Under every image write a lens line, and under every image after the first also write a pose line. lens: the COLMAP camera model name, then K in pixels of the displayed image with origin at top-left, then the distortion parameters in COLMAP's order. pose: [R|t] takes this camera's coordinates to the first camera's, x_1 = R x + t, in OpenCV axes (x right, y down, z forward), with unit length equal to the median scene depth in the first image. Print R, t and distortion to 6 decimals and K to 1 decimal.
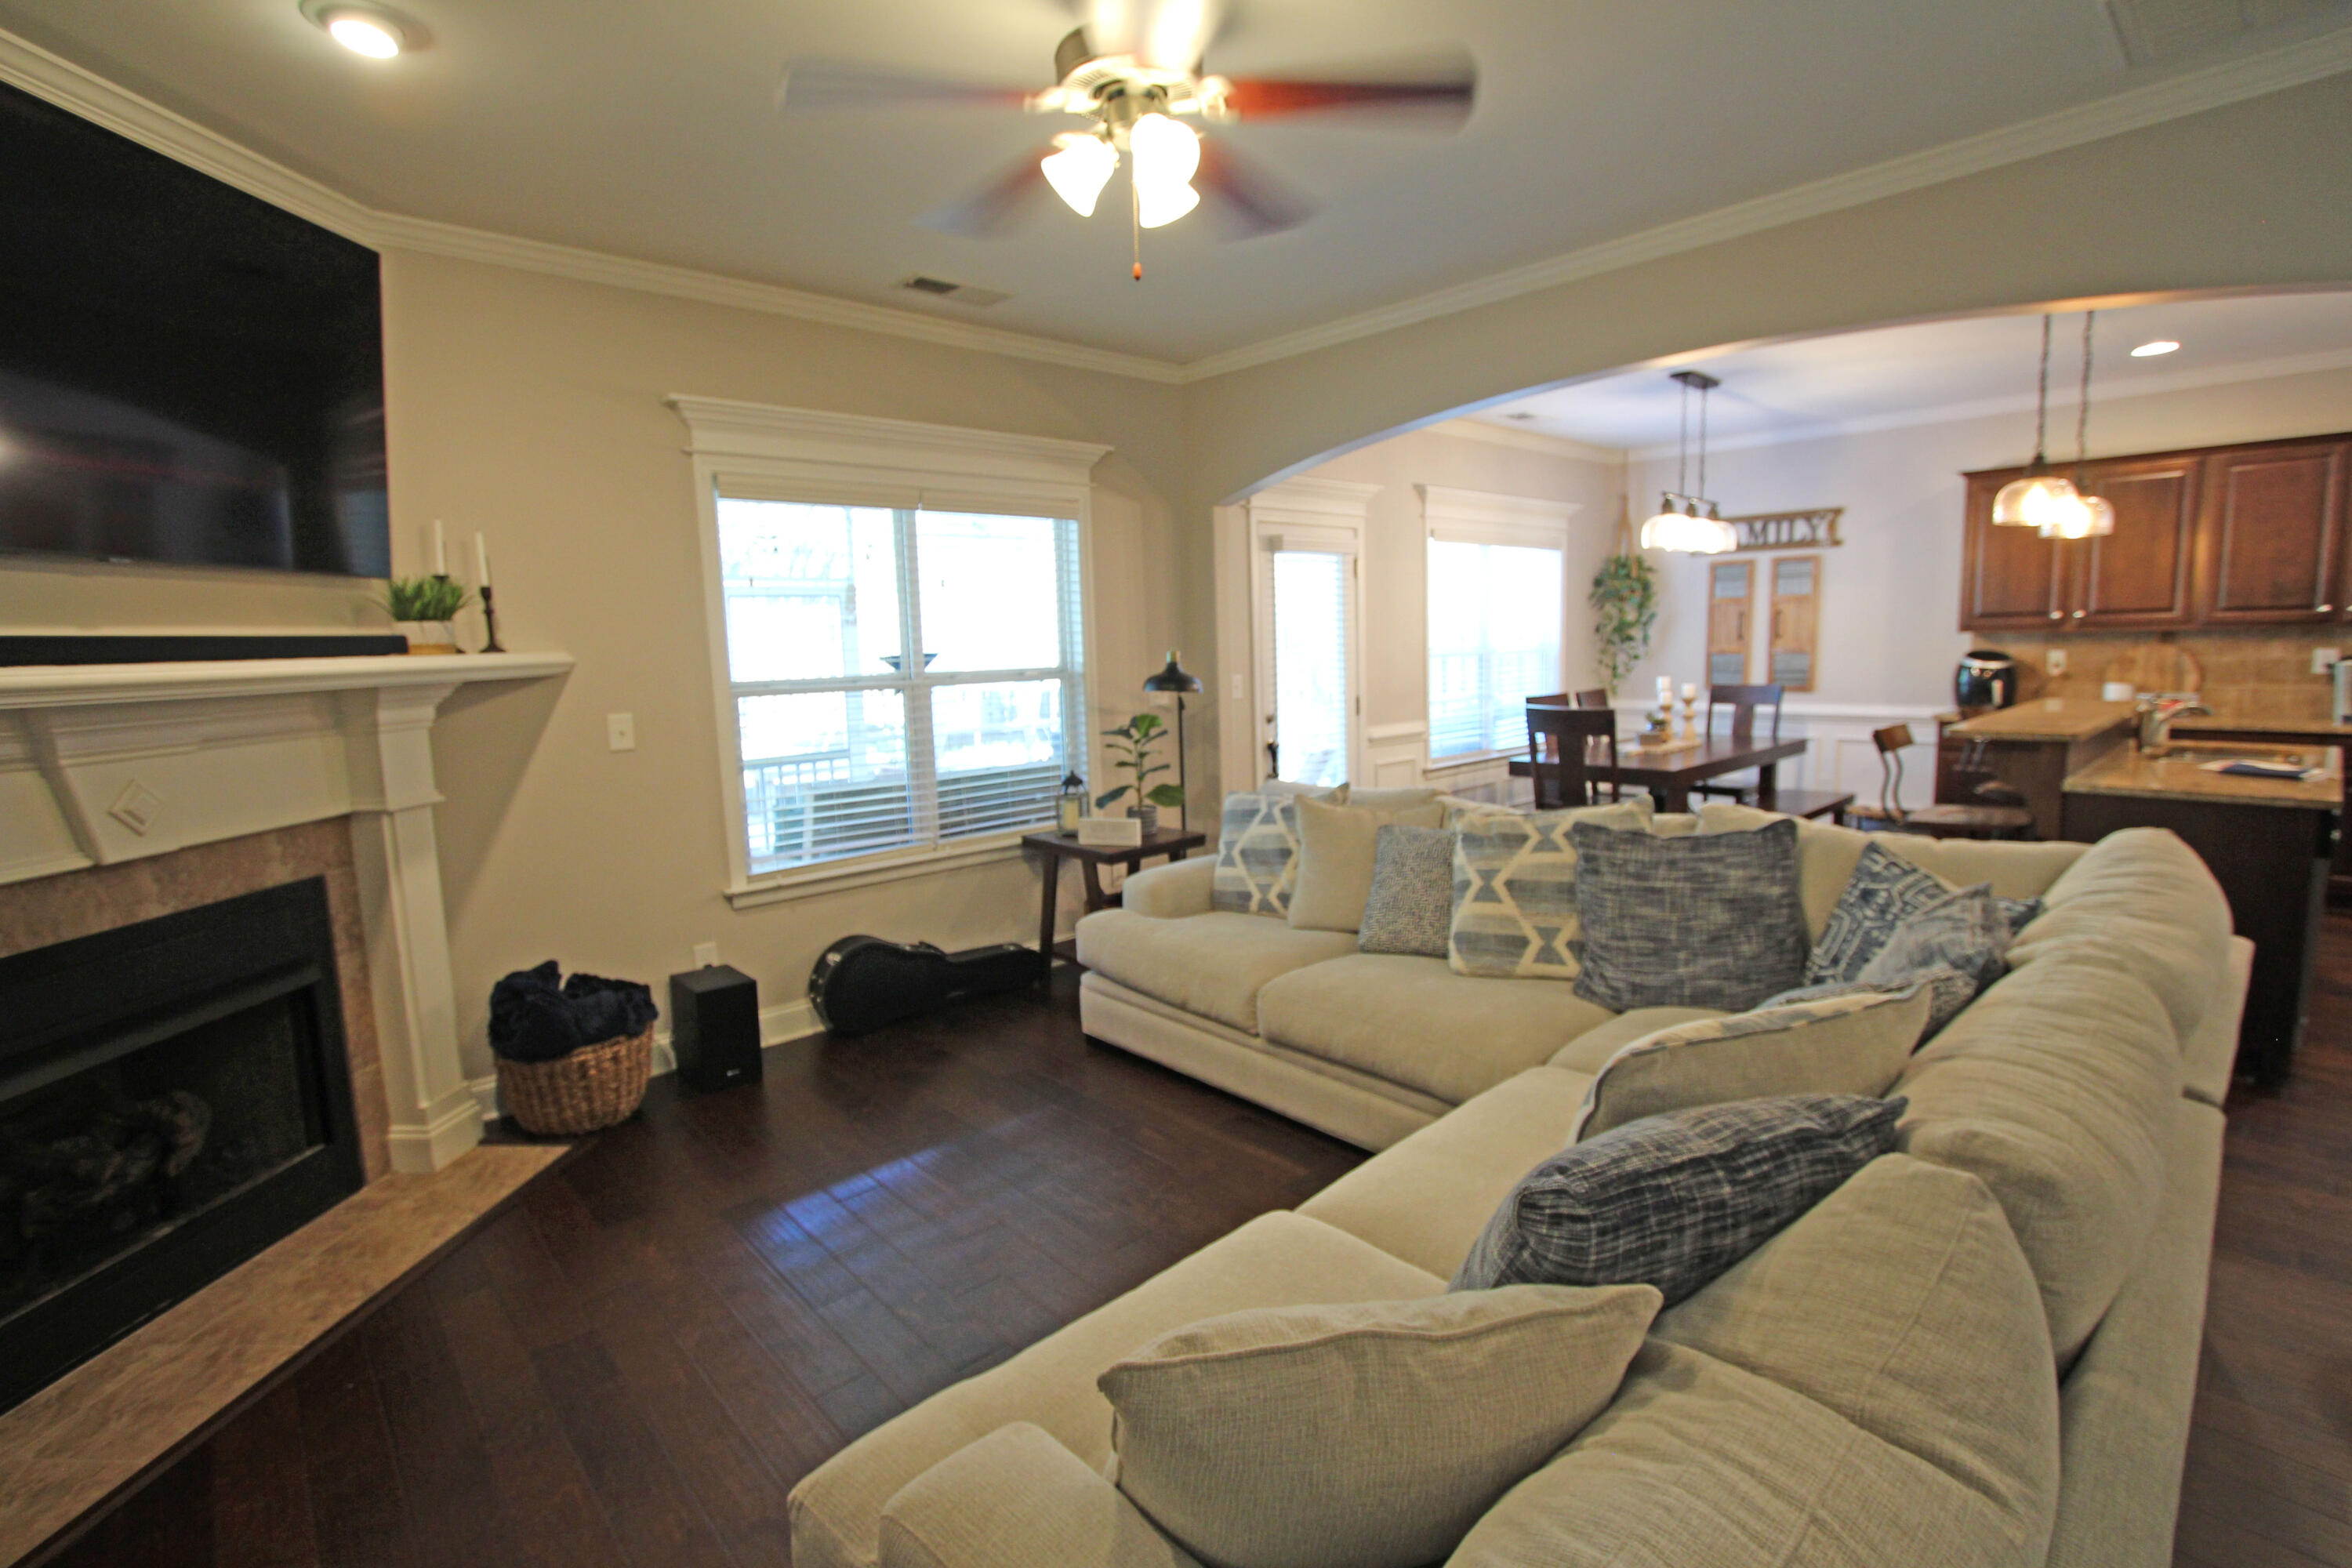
lens RADIAL K [[1083.1, 0, 1176.2], [0, 1083.1, 783.7], [0, 0, 1]] dist [-0.021886, 0.000738]
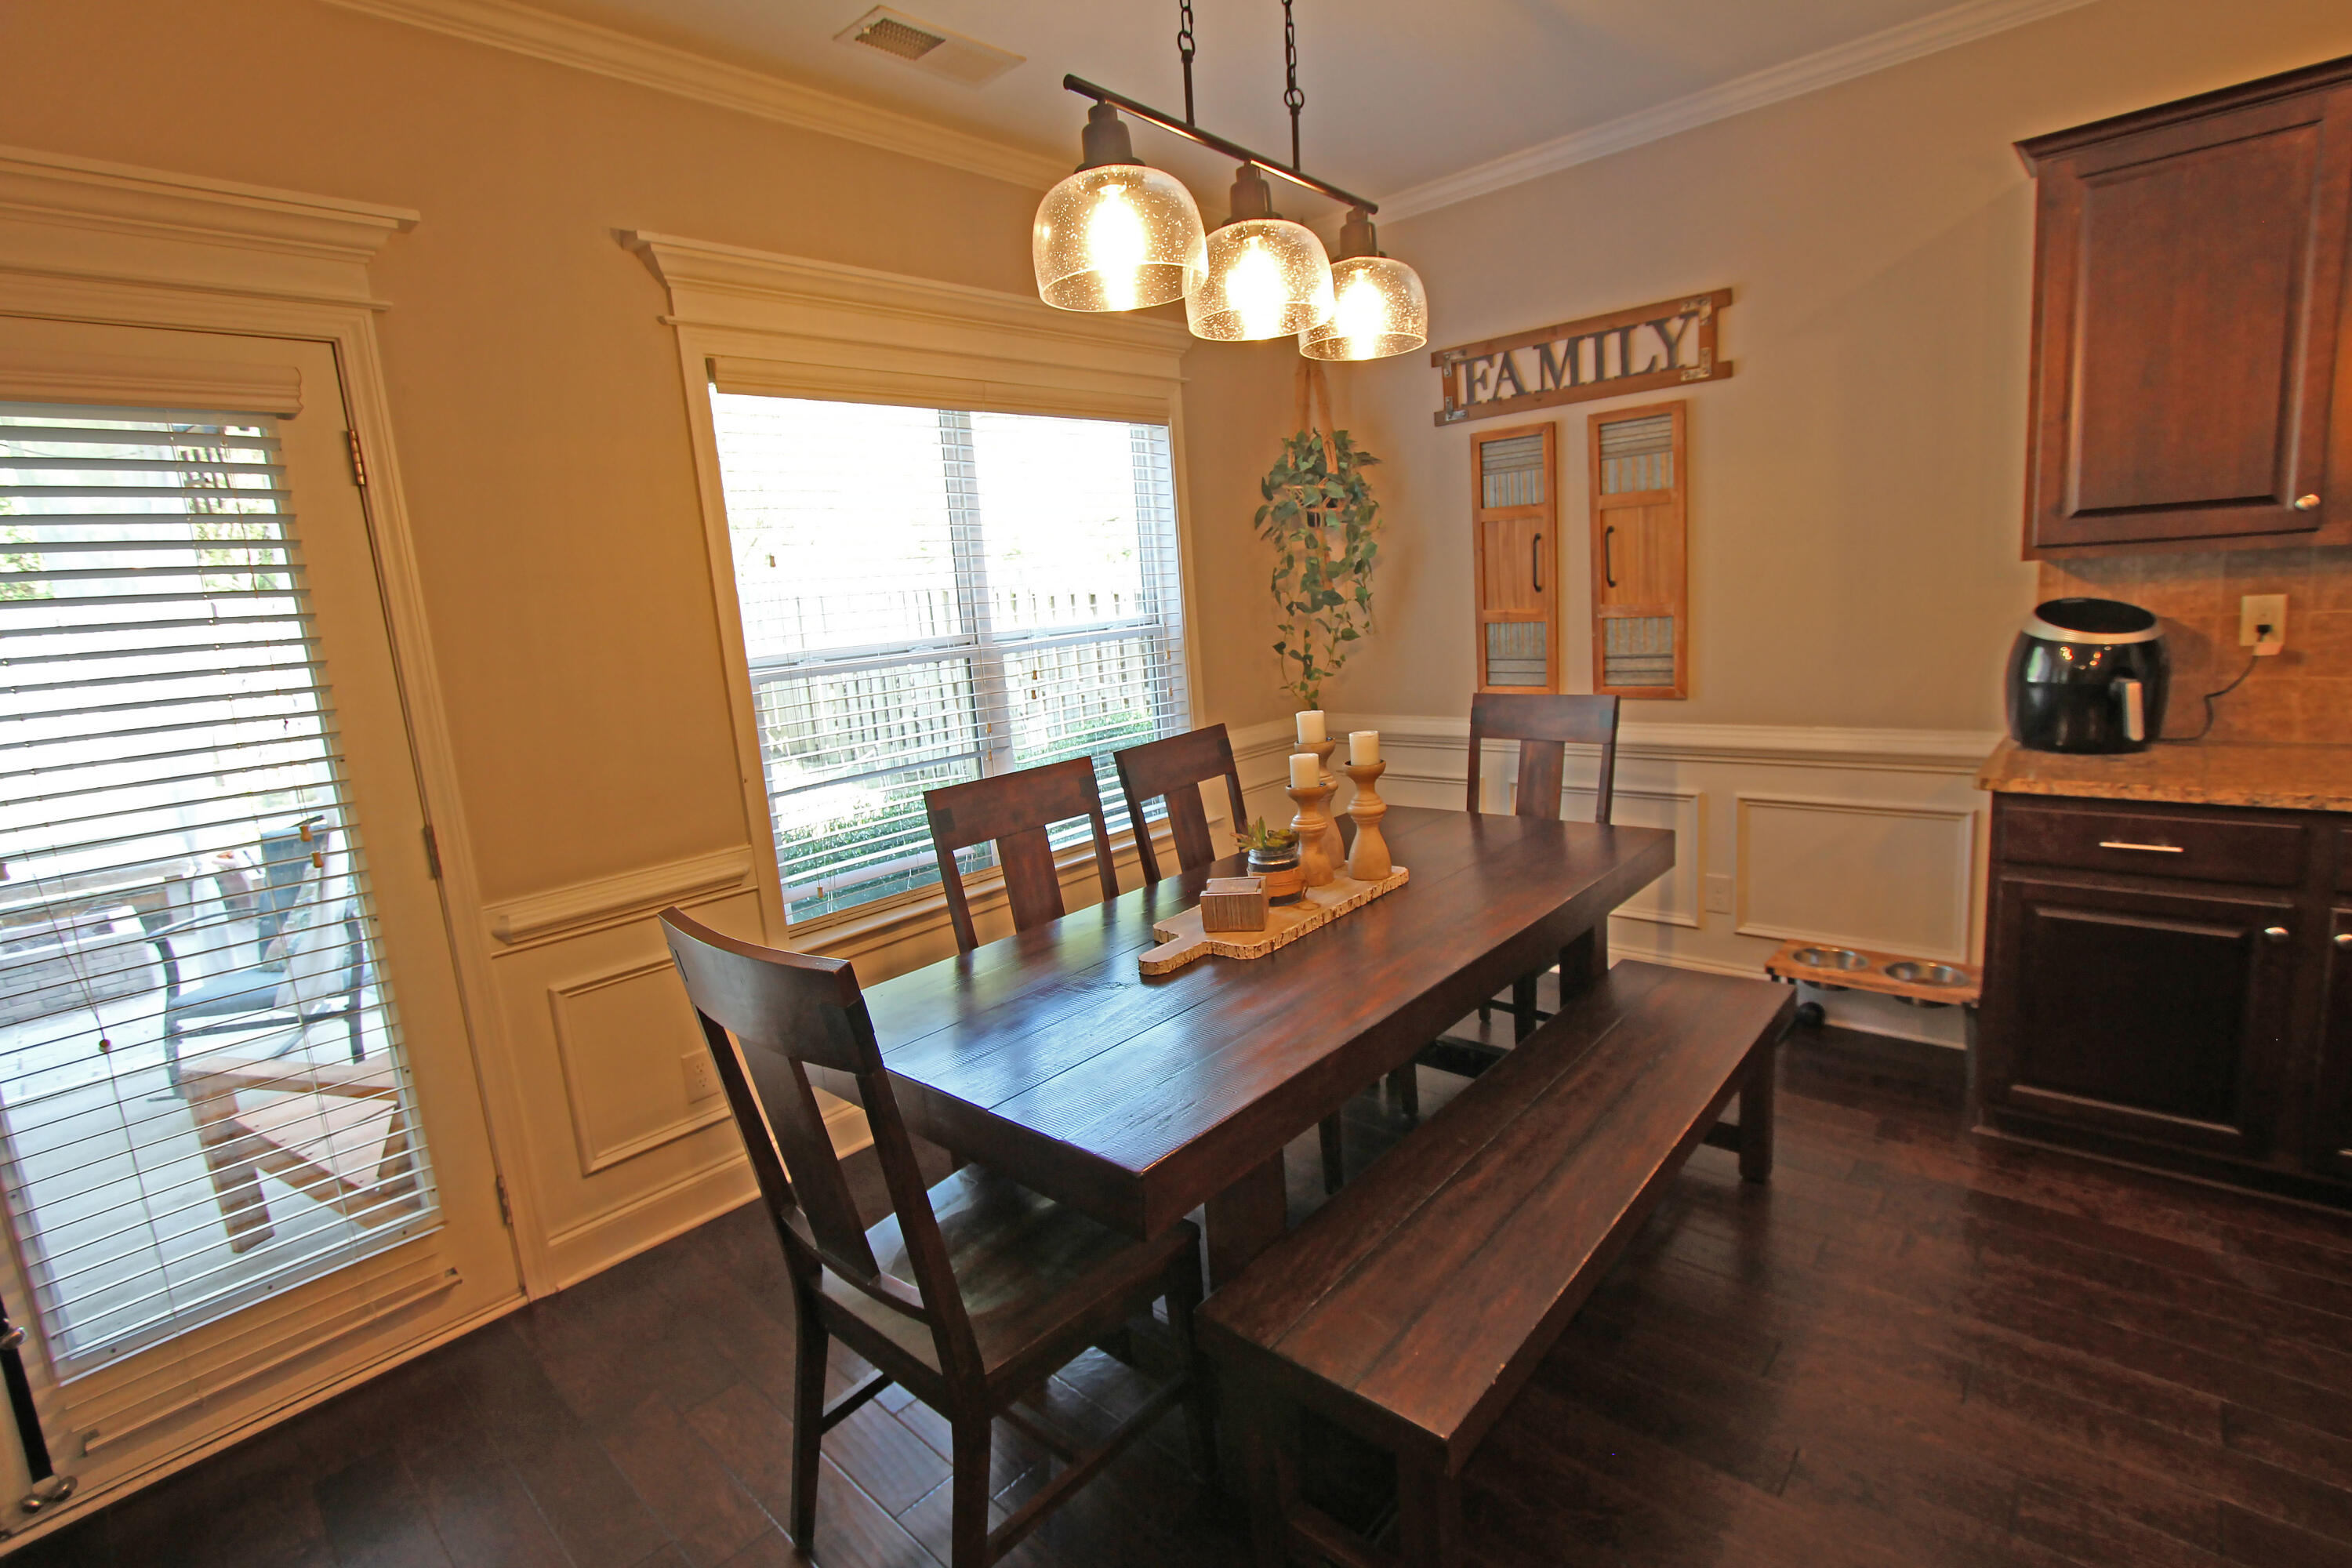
lens RADIAL K [[1083.1, 0, 1188.8], [0, 1083.1, 779.0], [0, 0, 1]] dist [-0.021886, 0.000738]
pose [[0.992603, -0.063402, 0.103535, 0.349174], [0.059822, 0.997511, 0.037325, -0.086977], [-0.105644, -0.030855, 0.993925, 0.593249]]
